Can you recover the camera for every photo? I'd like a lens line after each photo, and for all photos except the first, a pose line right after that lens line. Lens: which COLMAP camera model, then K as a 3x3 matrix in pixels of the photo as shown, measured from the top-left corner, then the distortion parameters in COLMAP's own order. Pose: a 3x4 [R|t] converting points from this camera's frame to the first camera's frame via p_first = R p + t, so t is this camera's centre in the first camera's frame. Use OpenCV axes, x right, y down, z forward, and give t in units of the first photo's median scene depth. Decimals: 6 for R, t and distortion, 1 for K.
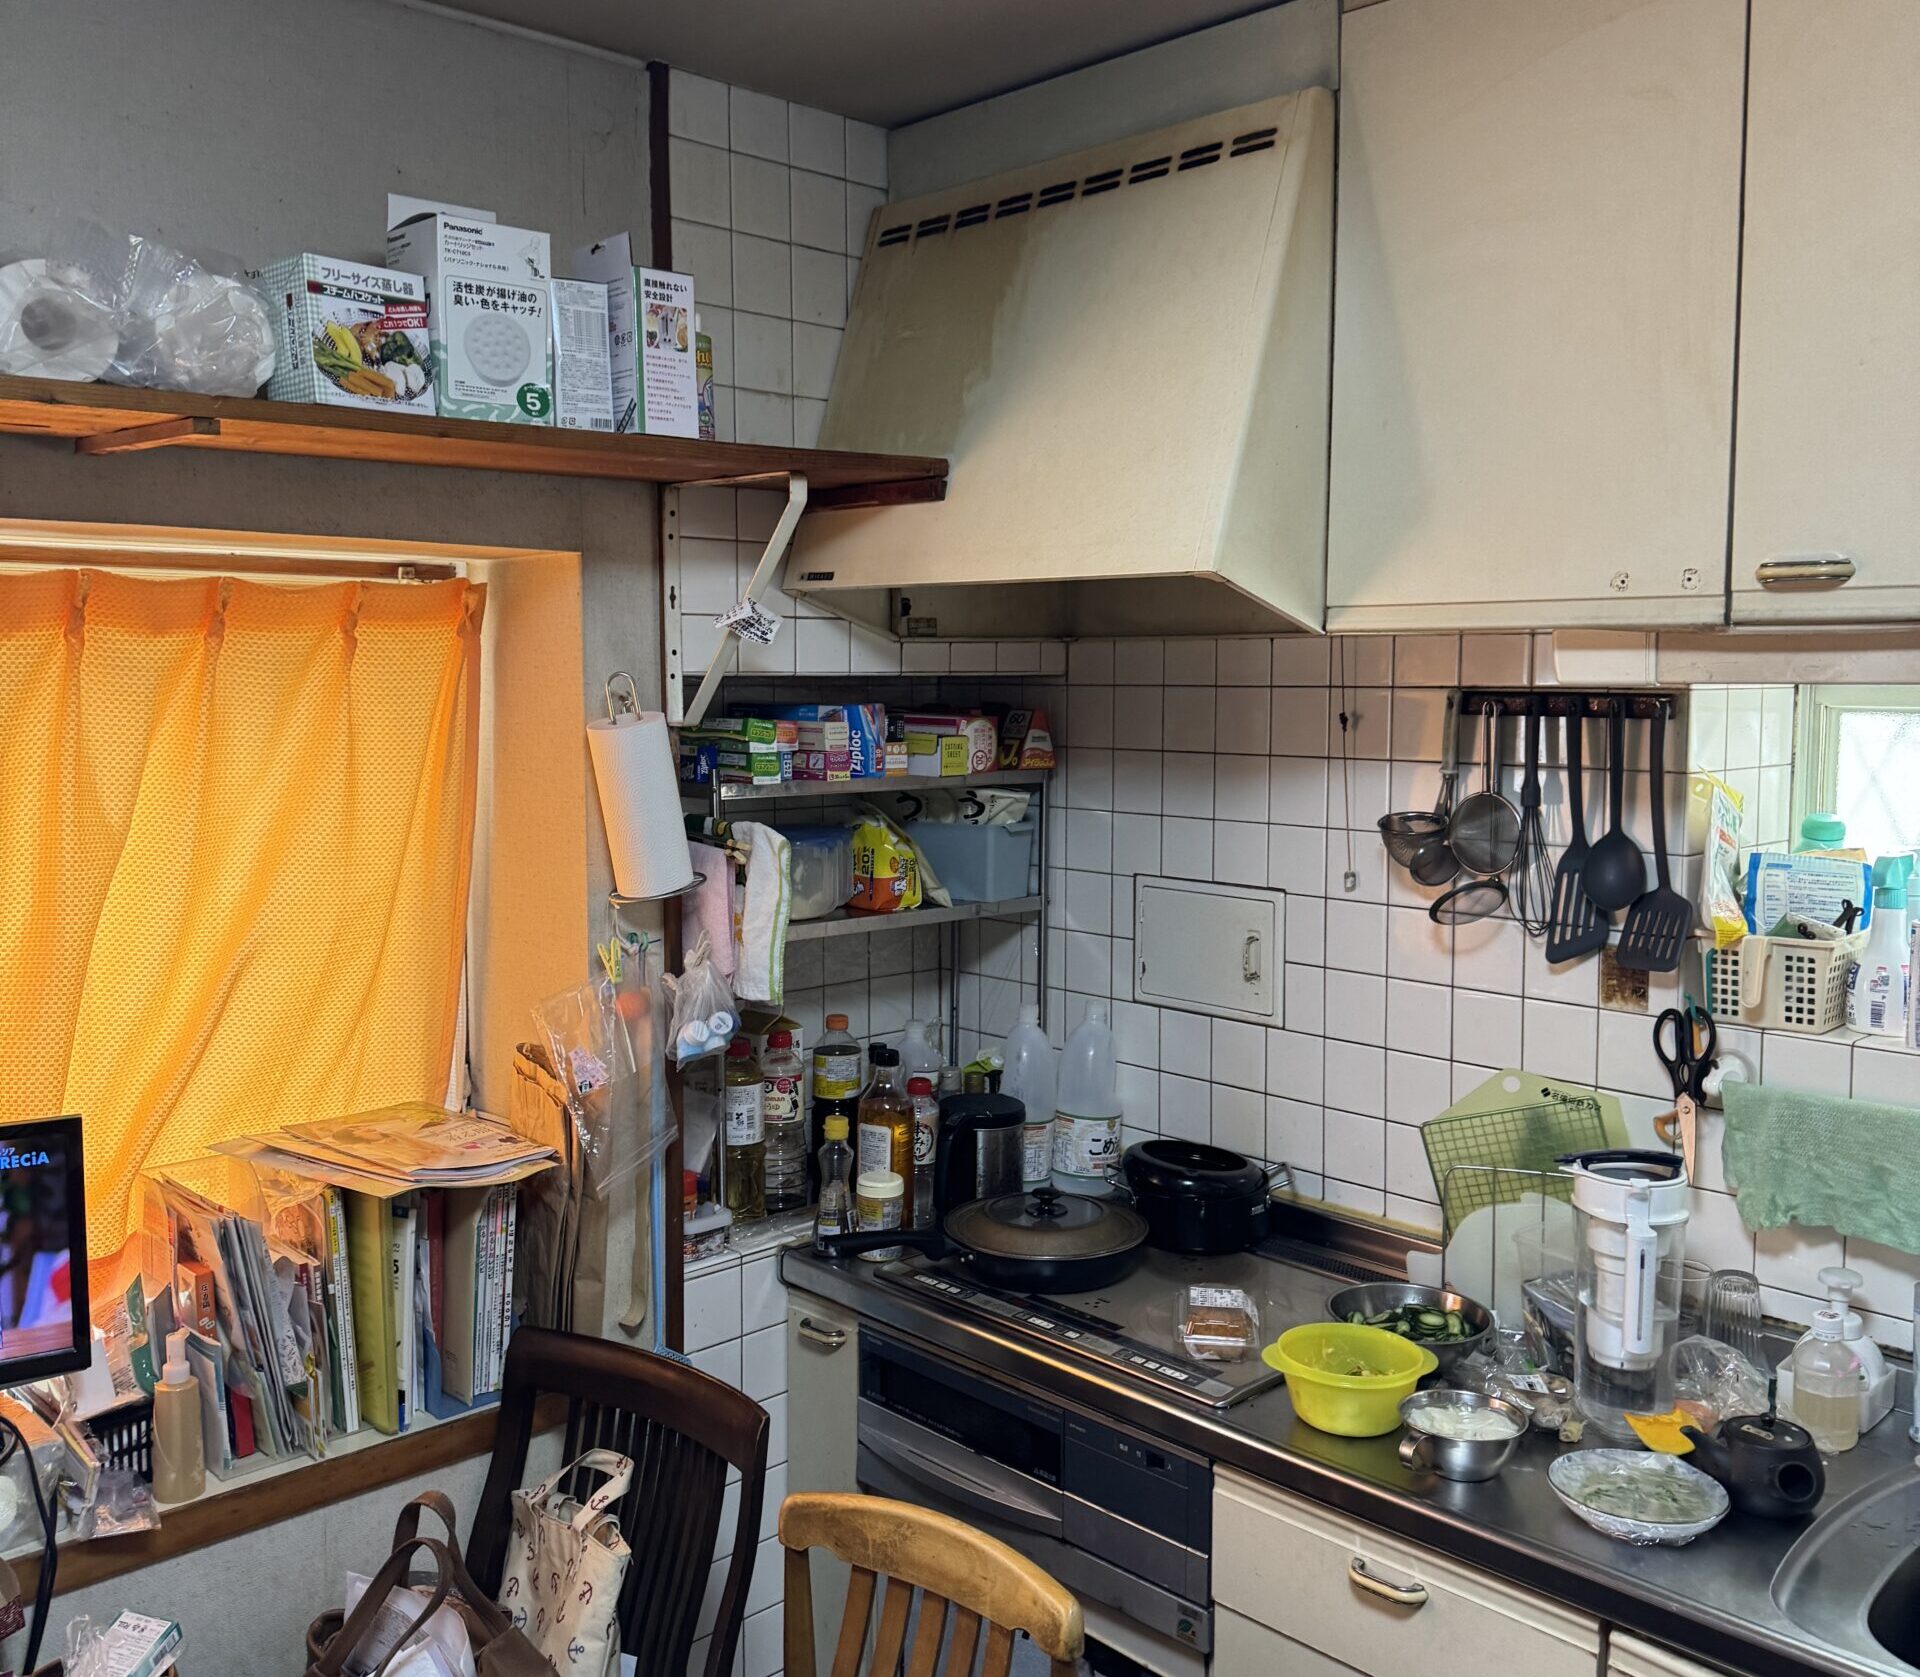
lens RADIAL K [[1743.1, 0, 974.2], [0, 1743.1, 813.0], [0, 0, 1]] dist [0.053932, 0.000000]
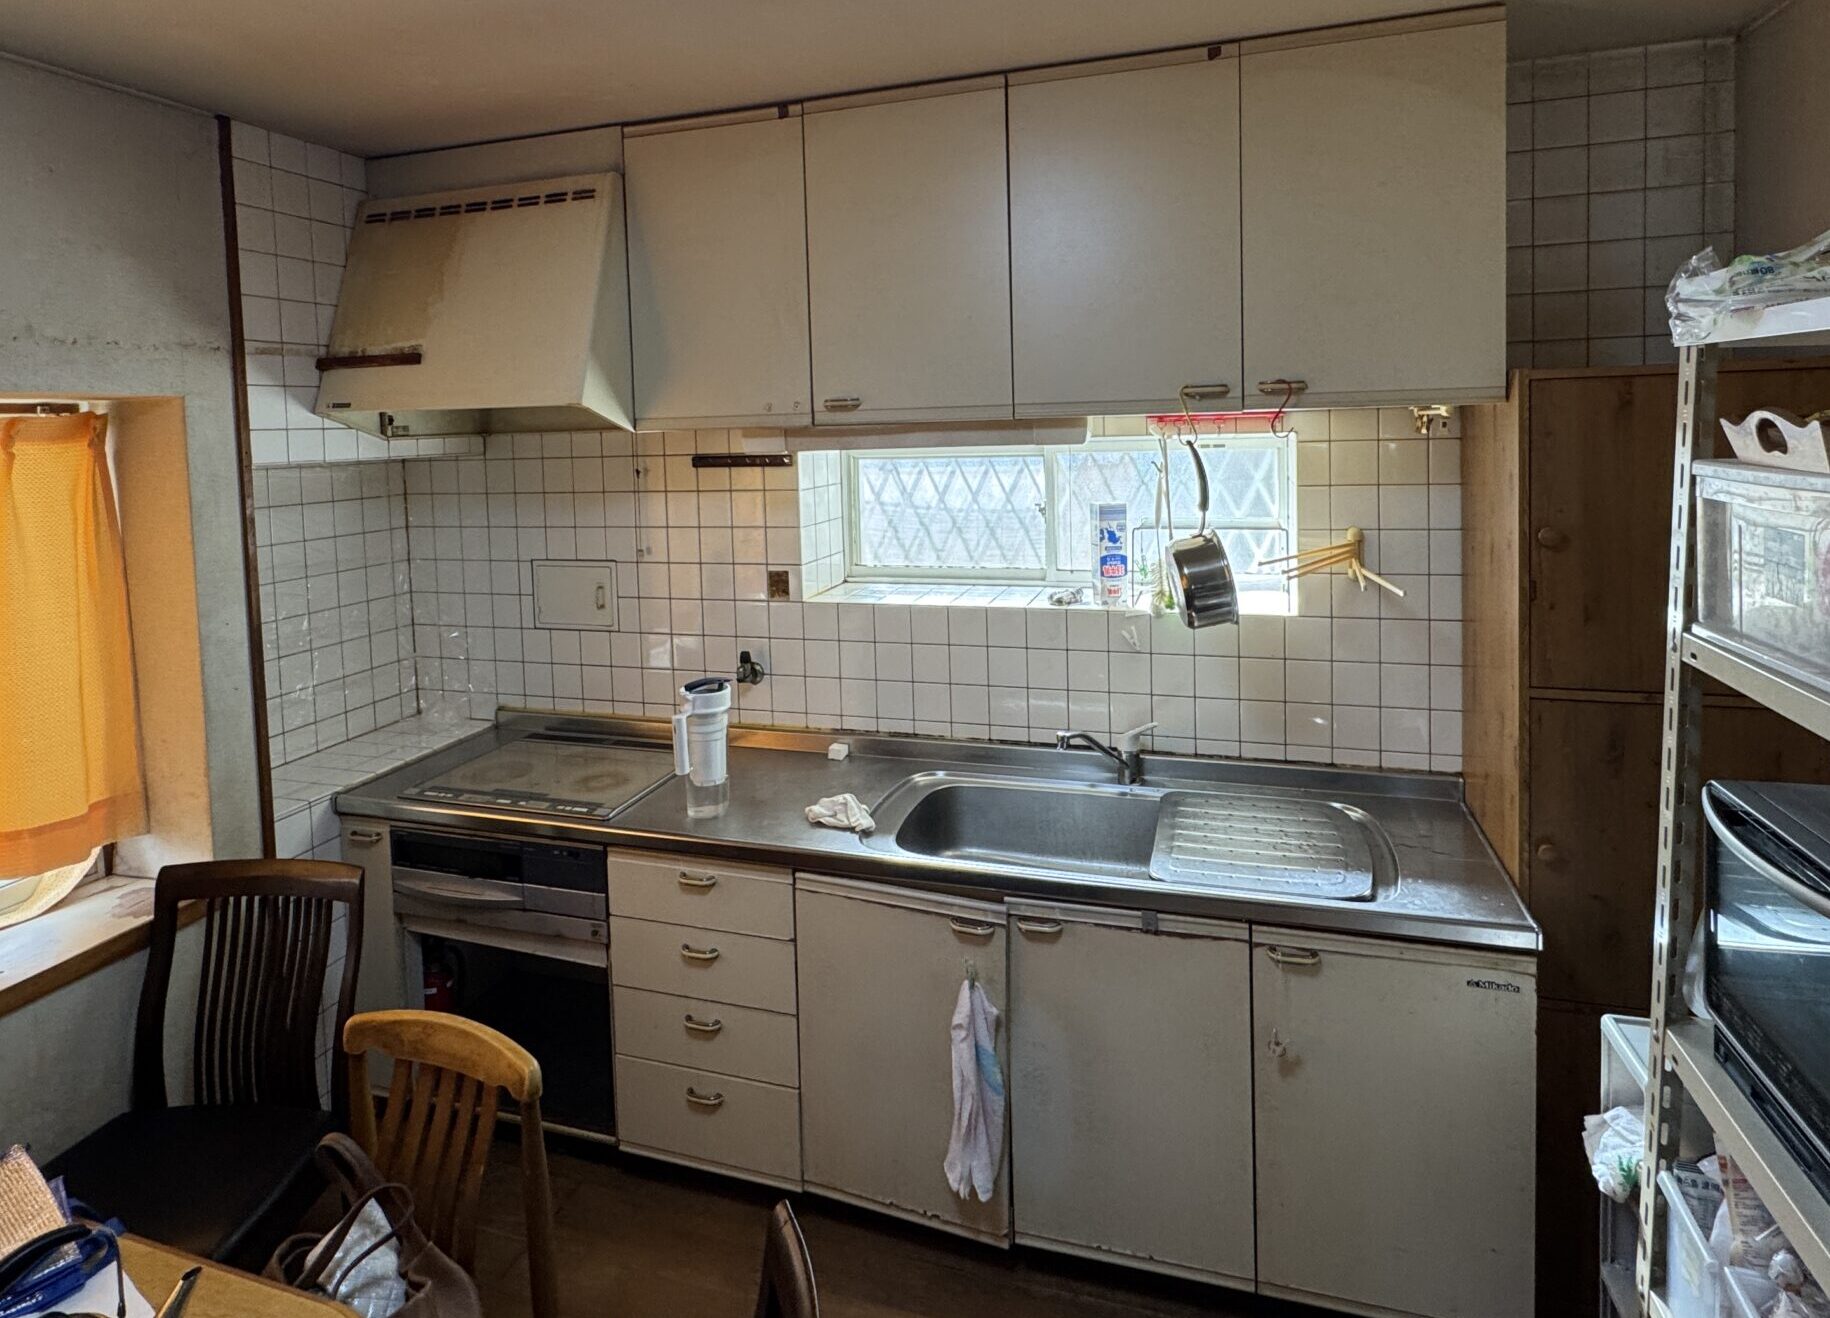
lens RADIAL K [[995.3, 0, 909.6], [0, 995.3, 478.1], [0, 0, 1]] dist [-0.015883, 0.003140]
pose [[0.875952, -0.051825, 0.479606, -0.071693], [0.068626, 0.997488, -0.017554, -0.006410], [-0.477492, 0.048290, 0.877308, -0.157944]]
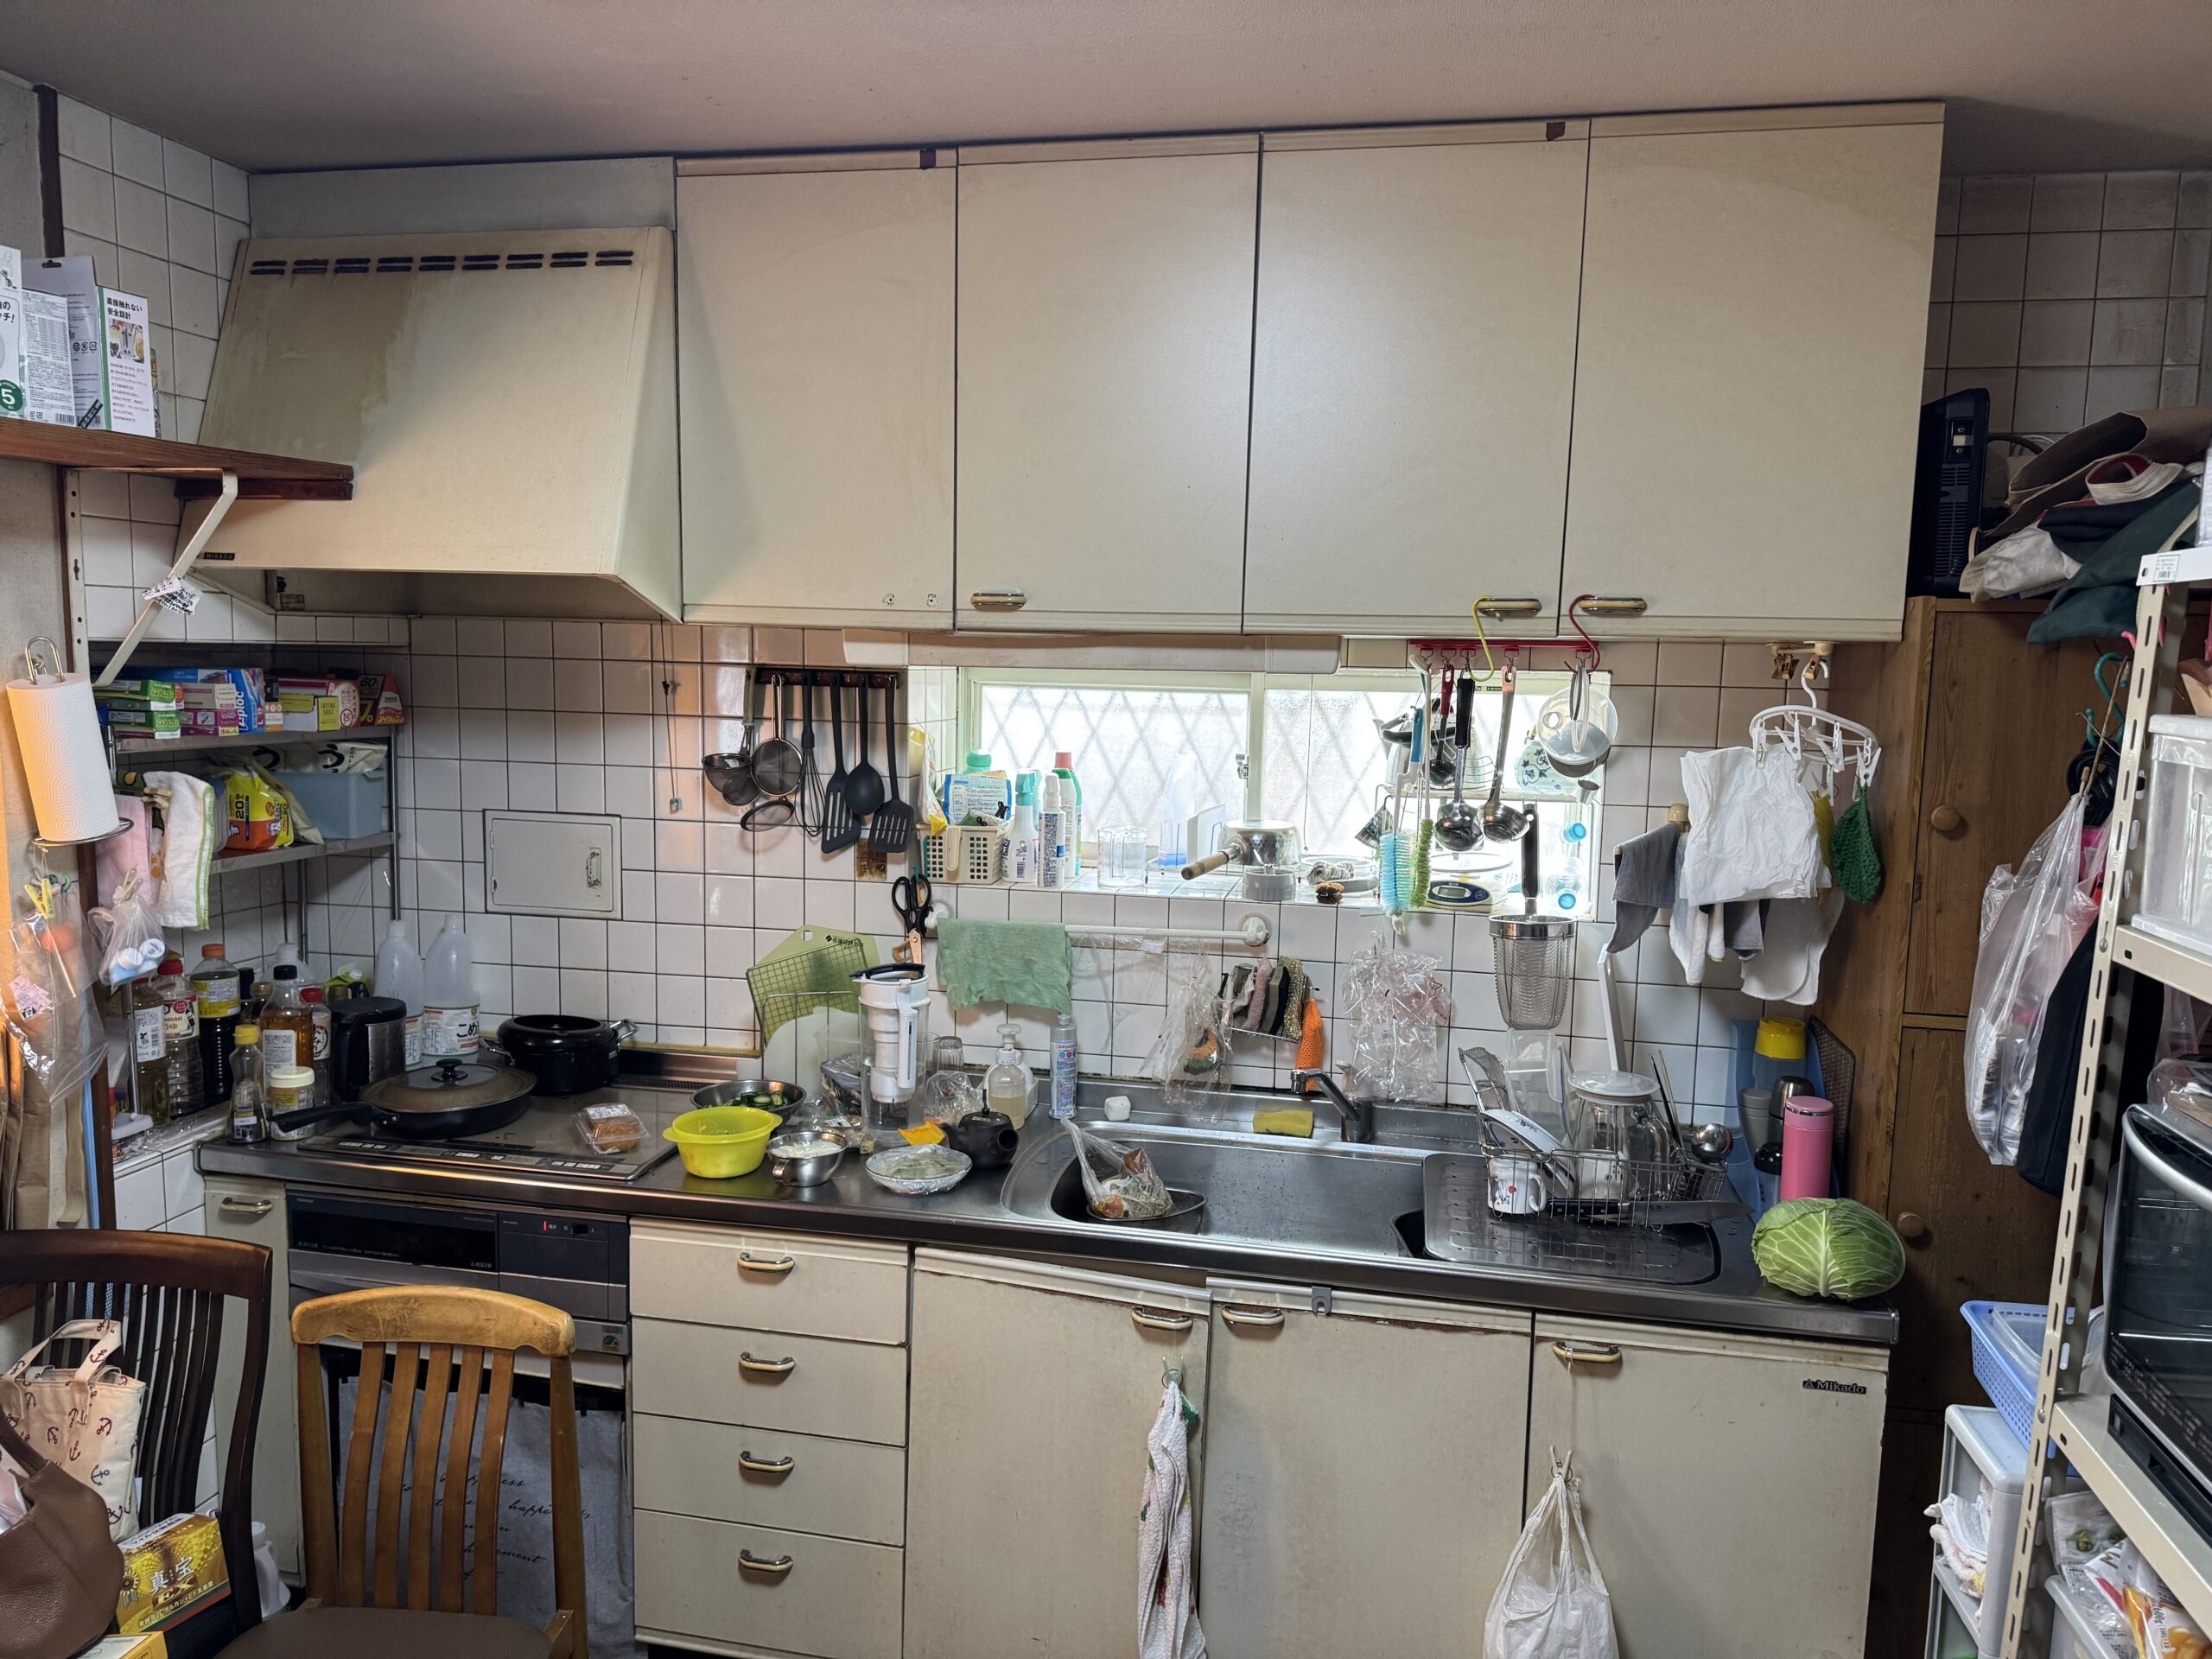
lens RADIAL K [[1516.9, 0, 1111.1], [0, 1516.9, 844.1], [0, 0, 1]] dist [0.021874, -0.033343]
pose [[0.816428, -0.052100, 0.575093, -0.205006], [0.024651, 0.998158, 0.055431, 0.012980], [-0.576921, -0.031079, 0.816208, -0.175574]]
